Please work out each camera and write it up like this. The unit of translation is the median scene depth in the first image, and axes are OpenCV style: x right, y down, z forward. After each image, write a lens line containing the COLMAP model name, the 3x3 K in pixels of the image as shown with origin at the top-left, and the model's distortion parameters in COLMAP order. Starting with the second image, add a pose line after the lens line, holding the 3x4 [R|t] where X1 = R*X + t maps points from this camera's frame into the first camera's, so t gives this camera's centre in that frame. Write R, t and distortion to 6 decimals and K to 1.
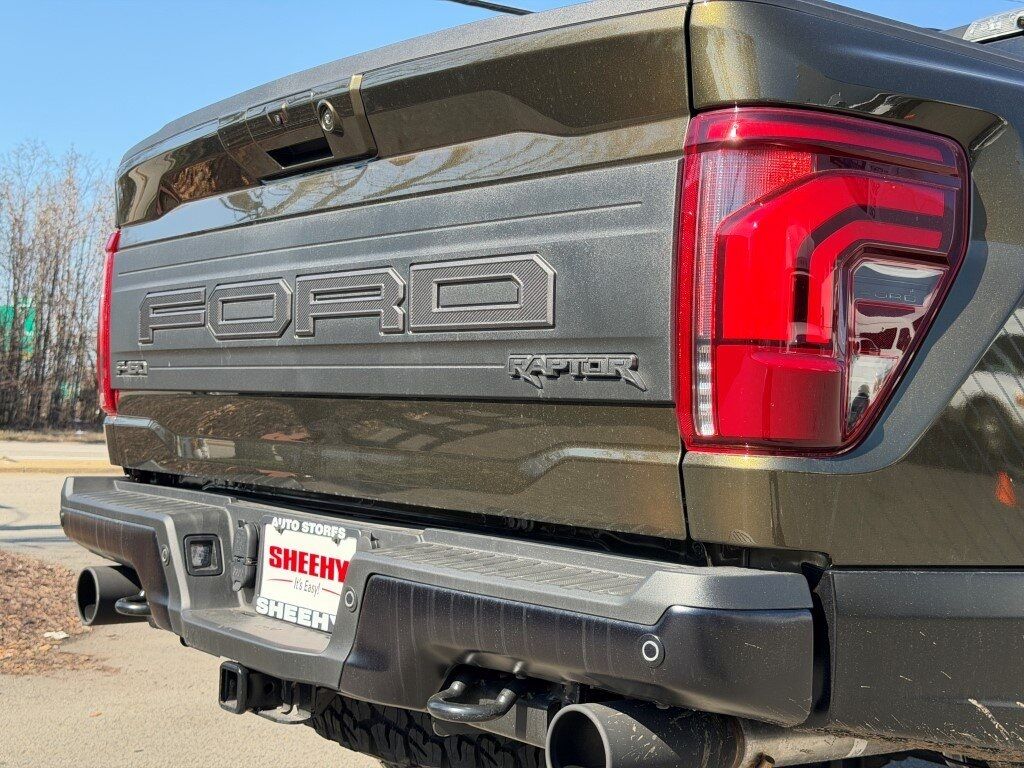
lens RADIAL K [[1596.9, 0, 510.3], [0, 1596.9, 382.0], [0, 0, 1]] dist [0.136710, 0.000000]
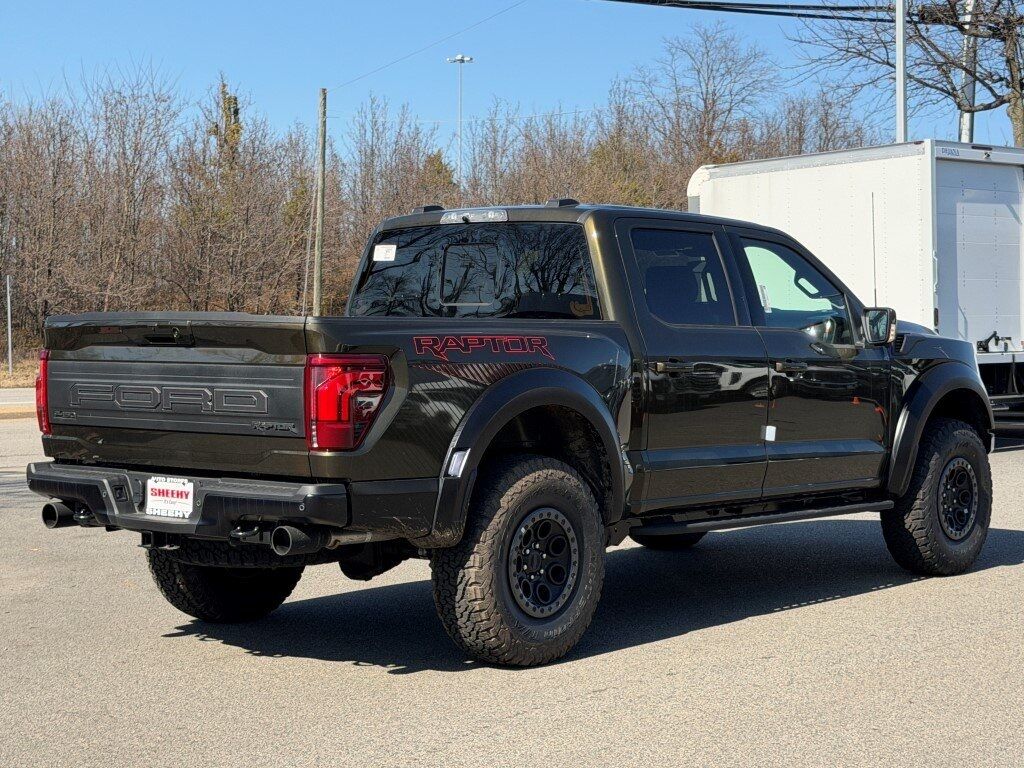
lens RADIAL K [[1878.0, 0, 513.2], [0, 1878.0, 380.8], [0, 0, 1]] dist [0.065564, 0.000000]
pose [[0.977580, -0.046752, 0.205309, -0.232551], [0.036606, 0.997926, 0.052941, -0.249225], [-0.207359, -0.044239, 0.977264, -2.472718]]
